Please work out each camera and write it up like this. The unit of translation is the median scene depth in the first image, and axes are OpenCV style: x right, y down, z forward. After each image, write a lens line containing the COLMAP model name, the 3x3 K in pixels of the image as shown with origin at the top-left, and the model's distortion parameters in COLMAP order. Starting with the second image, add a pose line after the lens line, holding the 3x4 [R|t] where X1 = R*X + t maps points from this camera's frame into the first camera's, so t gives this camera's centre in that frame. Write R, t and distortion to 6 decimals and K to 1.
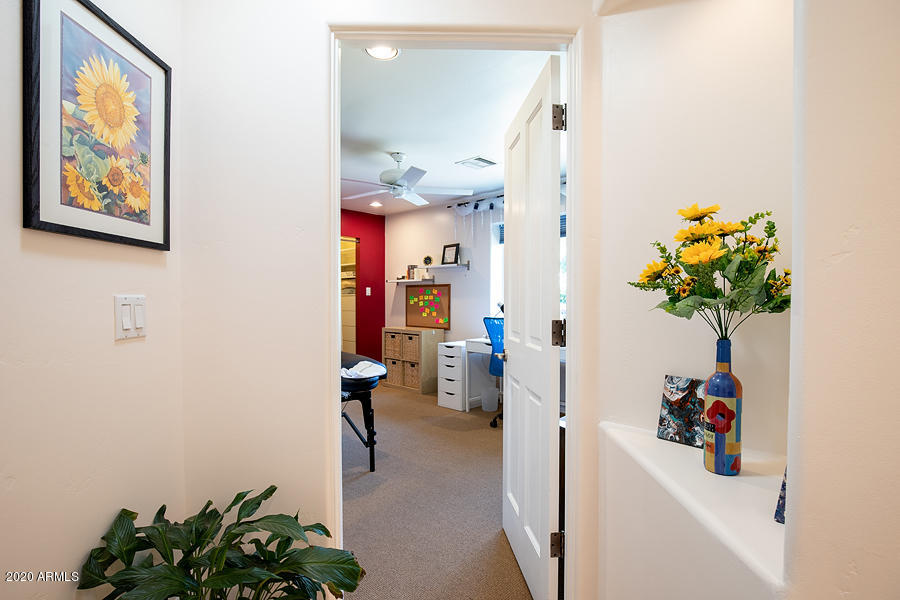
lens RADIAL K [[444.6, 0, 447.8], [0, 444.6, 301.7], [0, 0, 1]] dist [-0.026521, -0.000929]
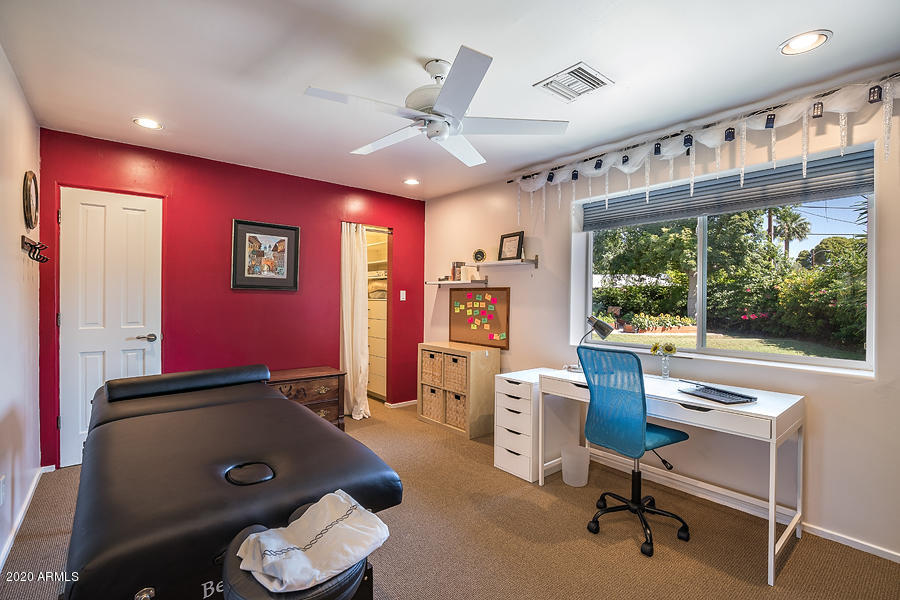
lens RADIAL K [[420.5, 0, 449.2], [0, 420.5, 298.0], [0, 0, 1]] dist [-0.029487, 0.003457]
pose [[0.995188, 0.009971, -0.097479, -0.025854], [-0.010978, 0.999892, -0.009802, -0.014008], [0.097371, 0.010825, 0.995189, 0.294807]]
